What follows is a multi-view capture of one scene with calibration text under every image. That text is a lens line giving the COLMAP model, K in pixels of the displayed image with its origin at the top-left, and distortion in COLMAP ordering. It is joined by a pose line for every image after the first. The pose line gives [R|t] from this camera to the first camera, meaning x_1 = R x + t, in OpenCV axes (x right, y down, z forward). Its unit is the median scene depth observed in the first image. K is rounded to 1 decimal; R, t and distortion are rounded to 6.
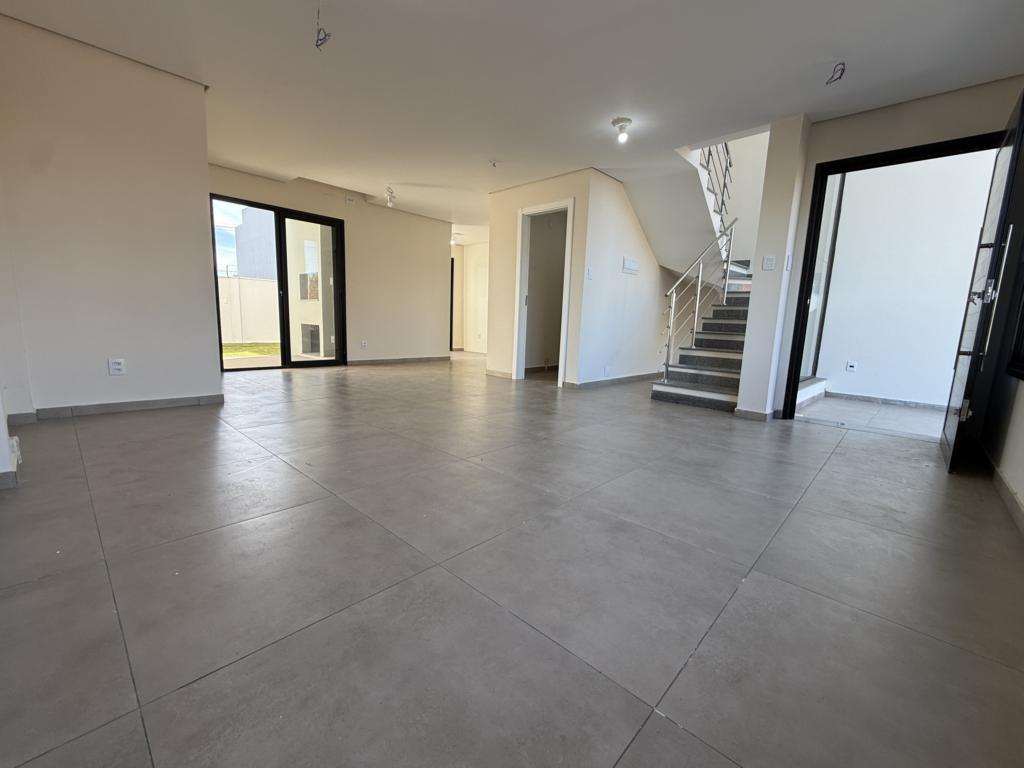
lens RADIAL K [[427.0, 0, 512.7], [0, 427.0, 386.1], [0, 0, 1]] dist [-0.000587, -0.000288]
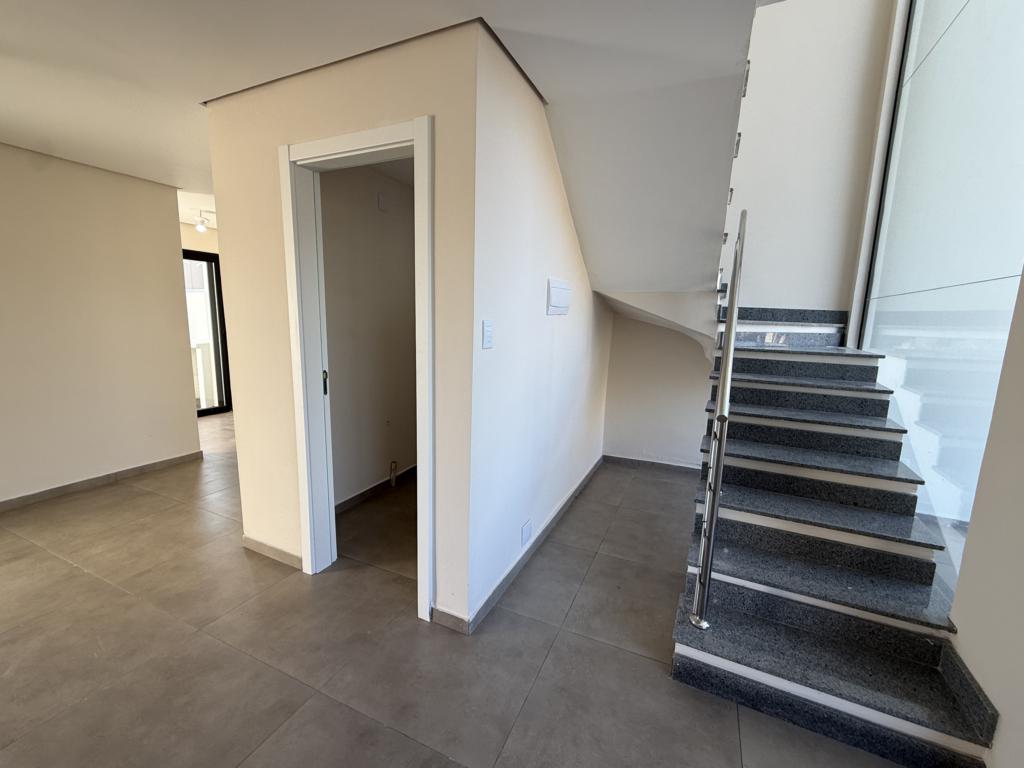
lens RADIAL K [[424.5, 0, 502.1], [0, 424.5, 382.6], [0, 0, 1]] dist [0.033883, 0.000040]
pose [[0.953457, -0.062982, 0.294879, 0.071474], [0.060318, 0.998015, 0.018133, -0.197687], [-0.295435, 0.000498, 0.955363, 0.561536]]
